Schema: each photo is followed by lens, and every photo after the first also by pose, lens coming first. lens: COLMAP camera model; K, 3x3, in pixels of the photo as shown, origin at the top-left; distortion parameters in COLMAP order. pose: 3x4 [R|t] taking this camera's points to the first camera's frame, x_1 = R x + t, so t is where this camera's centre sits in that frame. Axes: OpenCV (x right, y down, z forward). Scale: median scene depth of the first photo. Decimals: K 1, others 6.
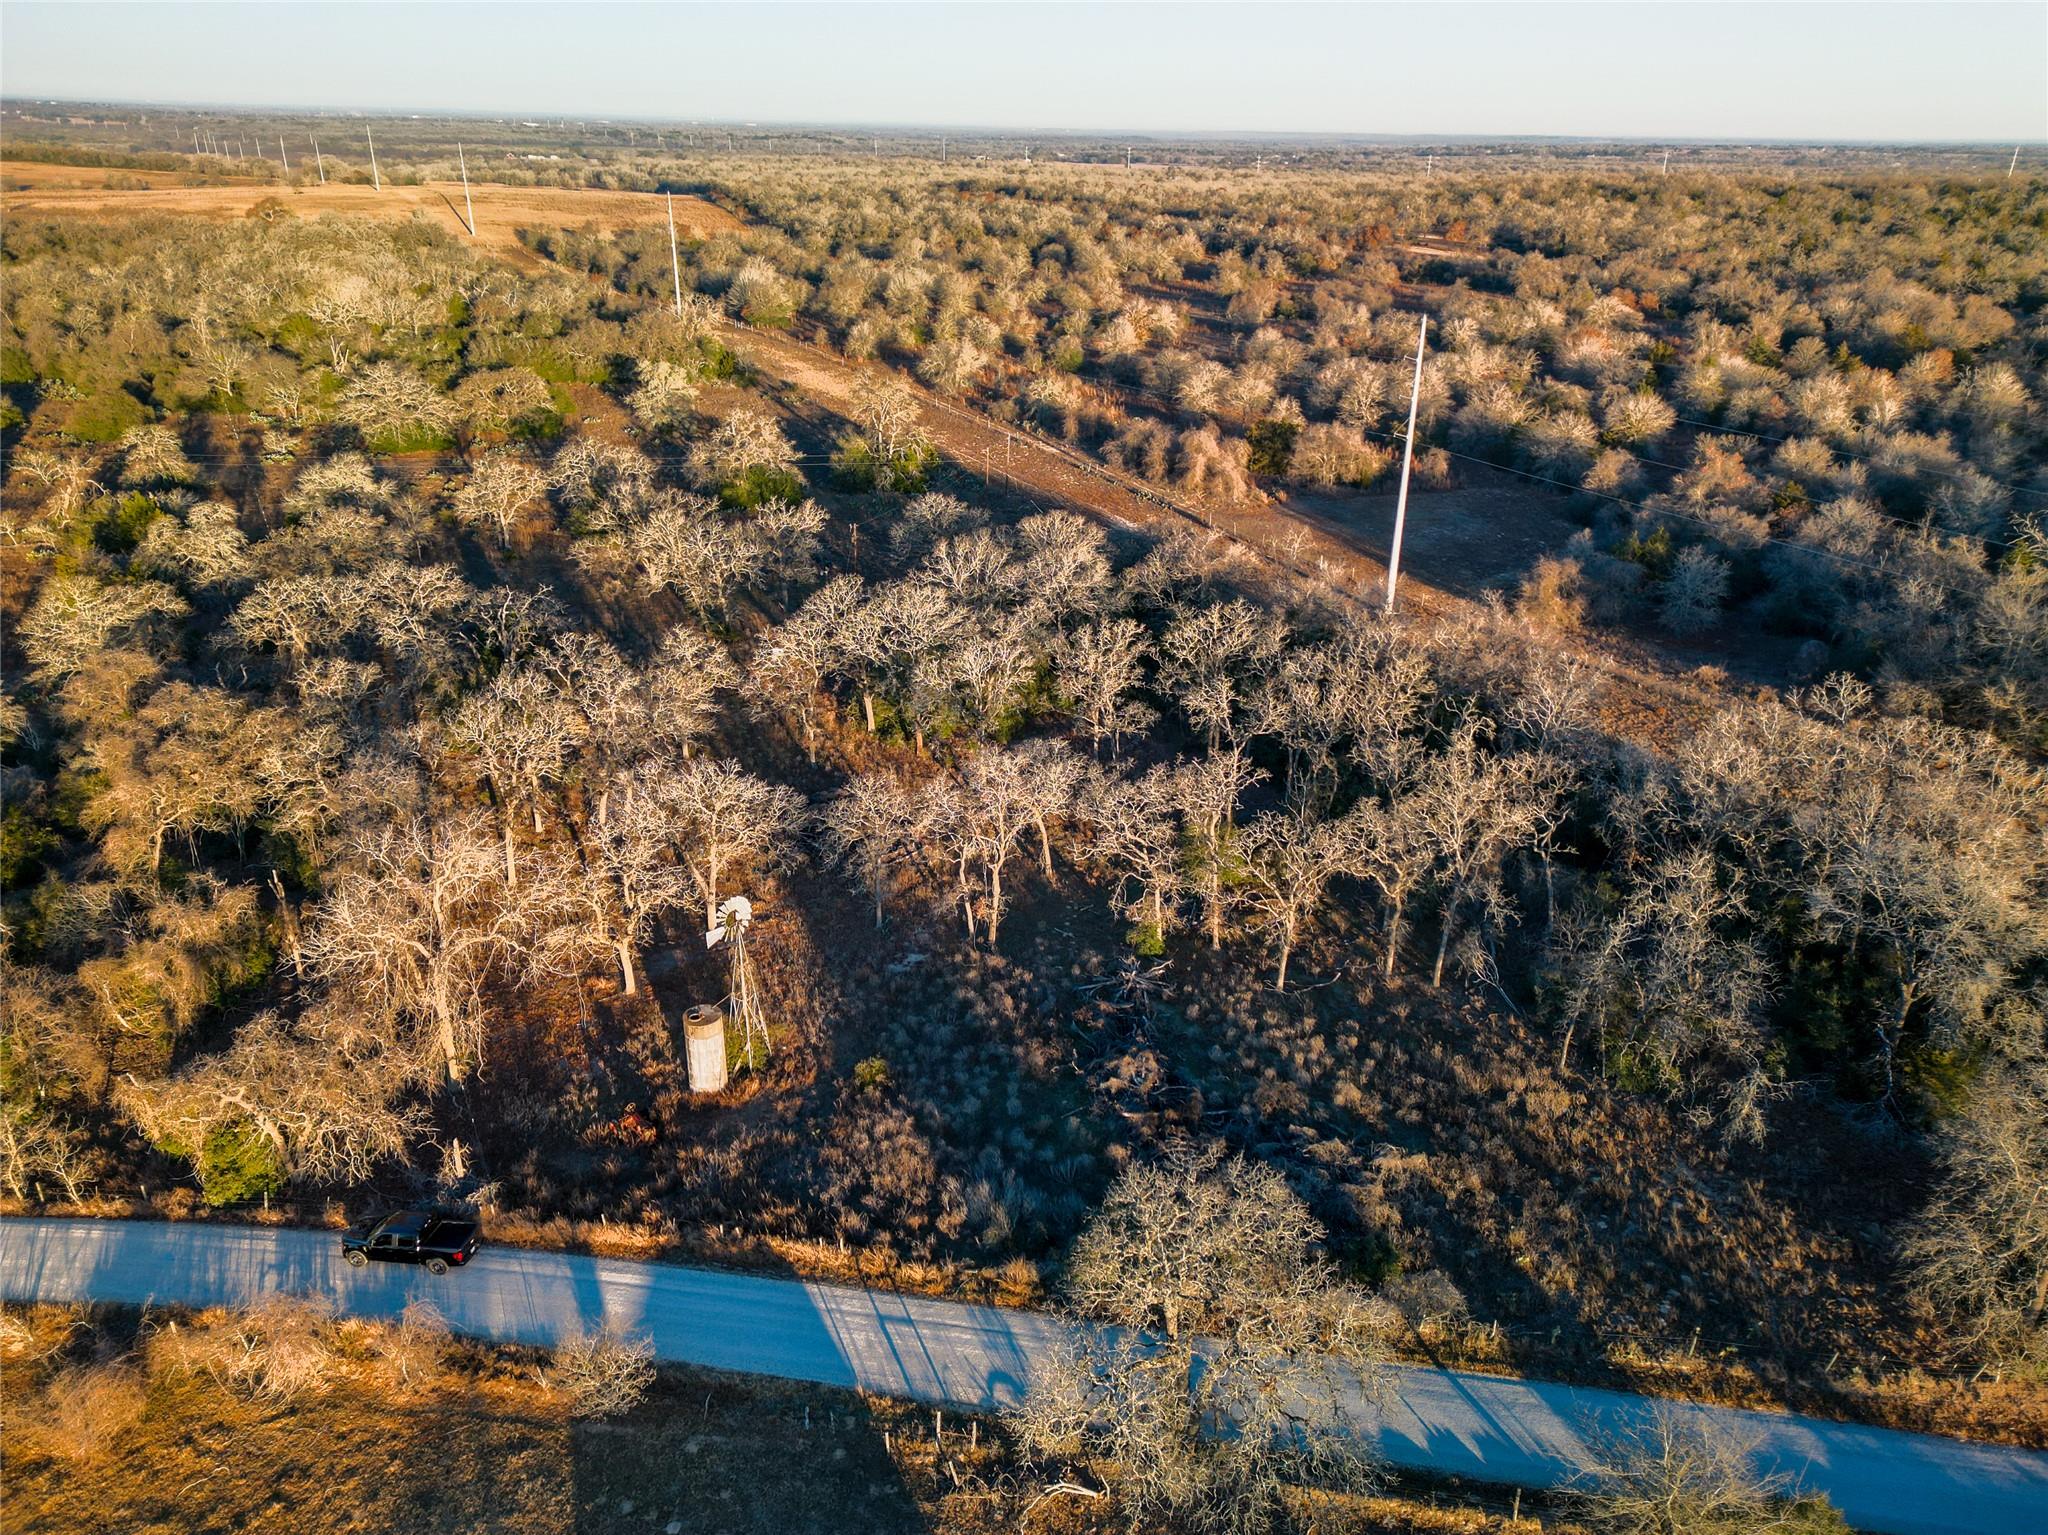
lens RADIAL K [[1404.7, 0, 1018.2], [0, 1404.7, 766.4], [0, 0, 1]] dist [0.066516, -0.057303]
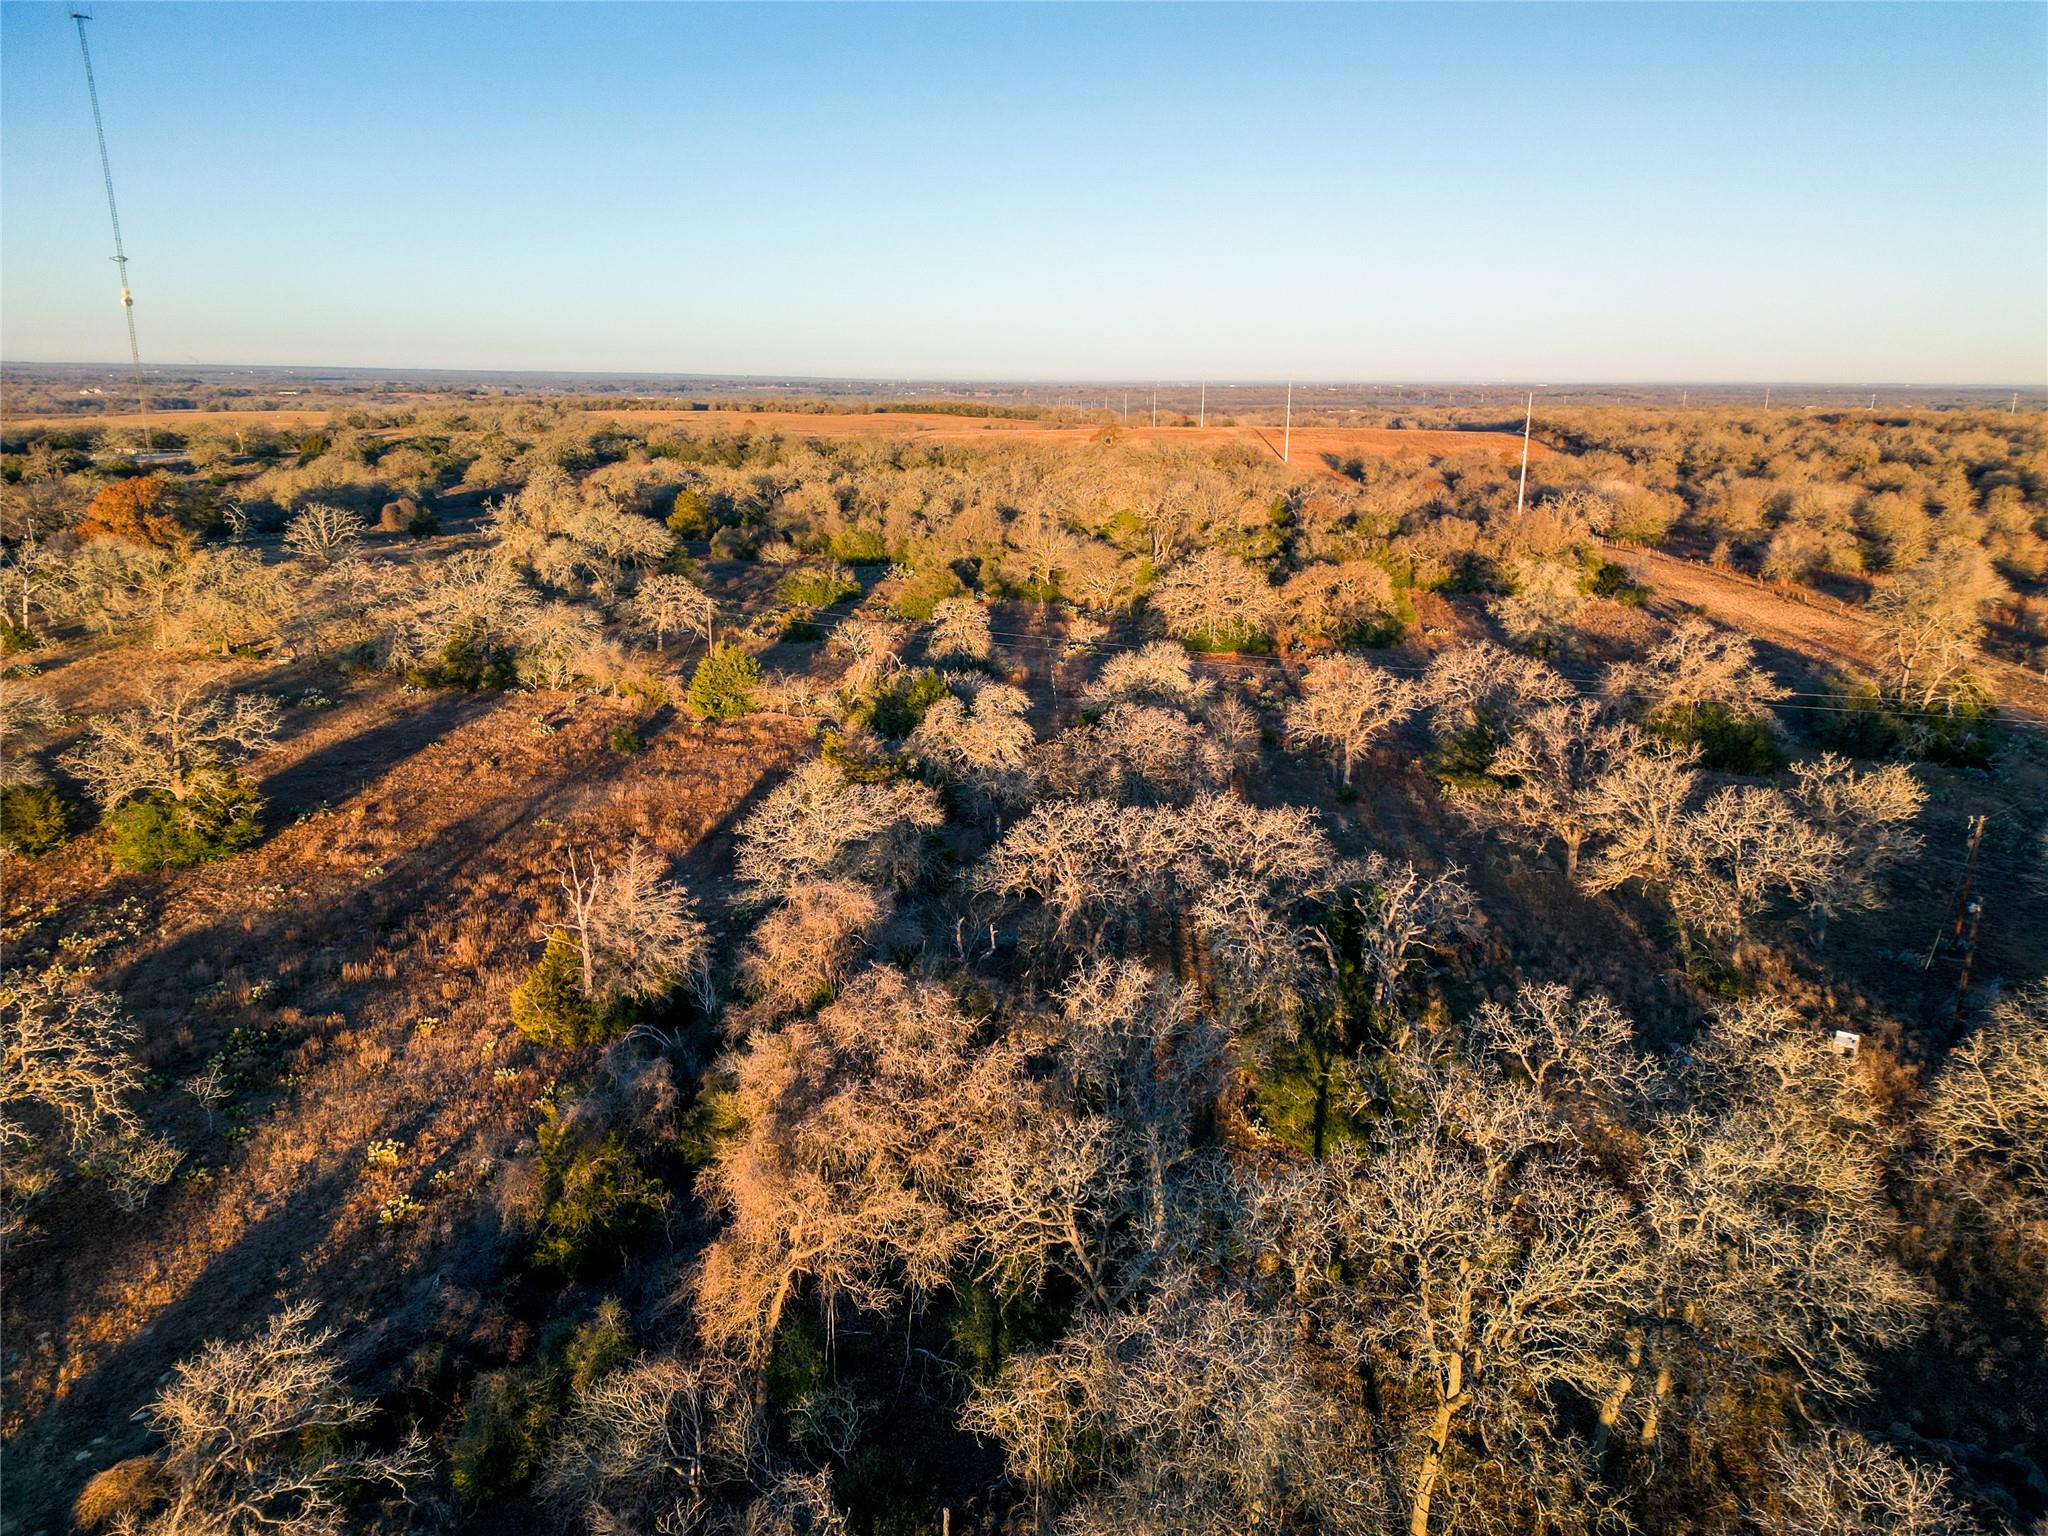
lens RADIAL K [[1404.7, 0, 1018.2], [0, 1404.7, 766.9], [0, 0, 1]] dist [0.066516, -0.057303]
pose [[0.871678, 0.115889, -0.476180, -0.164715], [-0.190958, 0.975161, -0.112235, -0.050267], [0.451345, 0.188763, 0.872156, 0.300274]]
